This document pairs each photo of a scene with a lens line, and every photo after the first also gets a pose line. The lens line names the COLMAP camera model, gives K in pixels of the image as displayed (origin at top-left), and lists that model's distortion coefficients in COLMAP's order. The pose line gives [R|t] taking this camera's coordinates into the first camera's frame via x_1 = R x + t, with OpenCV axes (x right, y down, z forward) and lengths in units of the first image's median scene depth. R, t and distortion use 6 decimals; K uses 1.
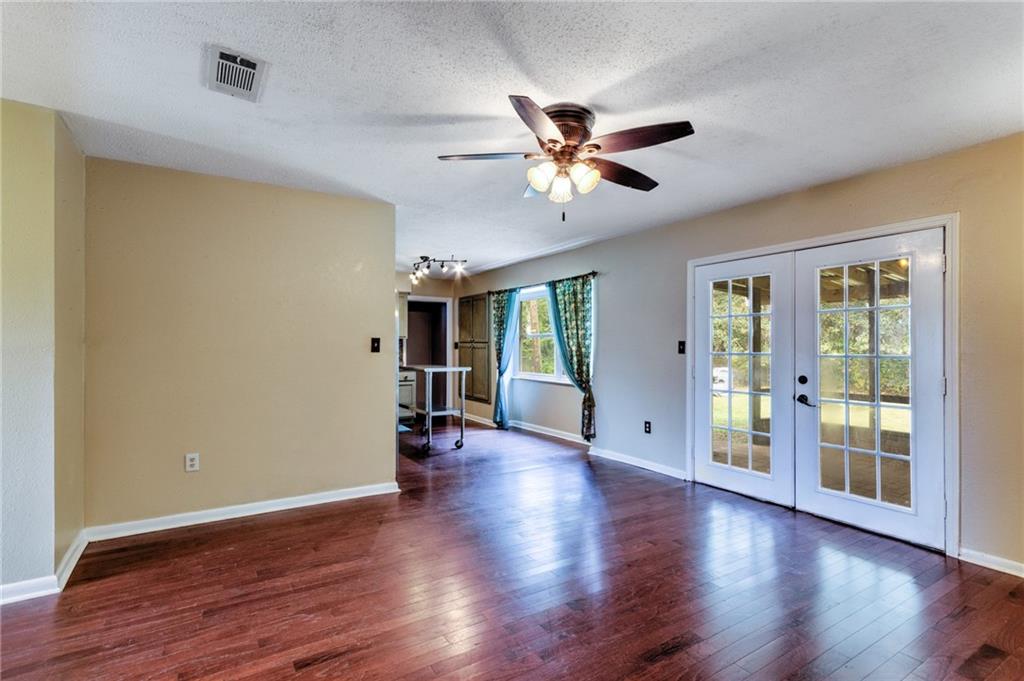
lens RADIAL K [[471.3, 0, 513.2], [0, 471.3, 345.6], [0, 0, 1]] dist [0.011036, 0.000998]
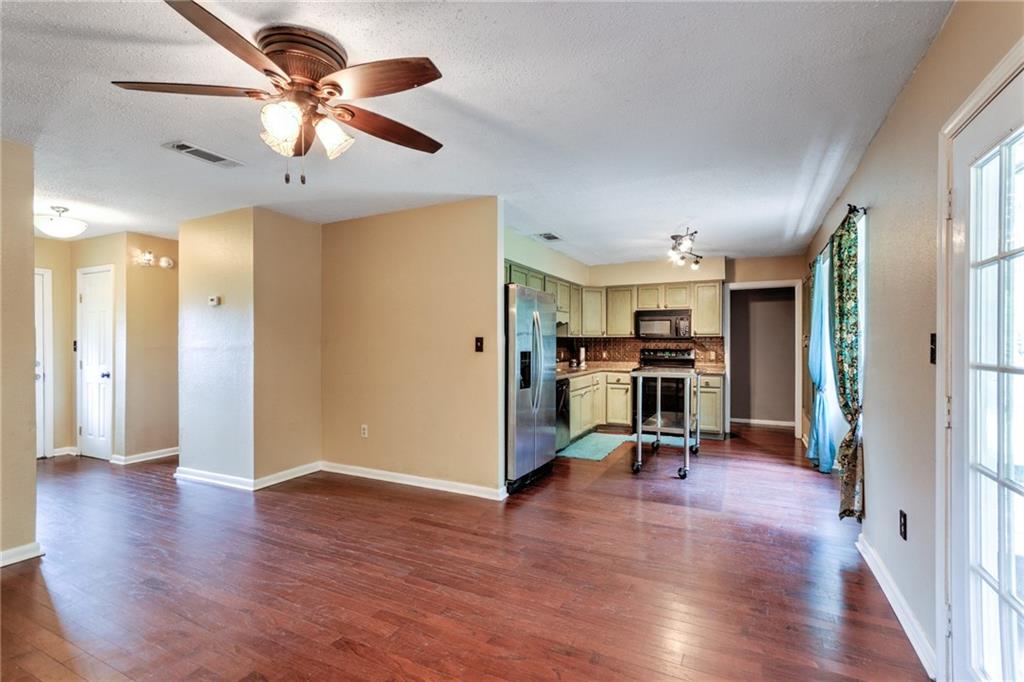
lens RADIAL K [[471.3, 0, 513.2], [0, 471.3, 346.1], [0, 0, 1]] dist [0.011036, 0.000998]
pose [[0.533165, 0.002013, -0.846009, 1.311813], [0.000765, 0.999996, 0.002862, -0.000286], [0.846011, -0.002173, 0.533161, 1.217554]]
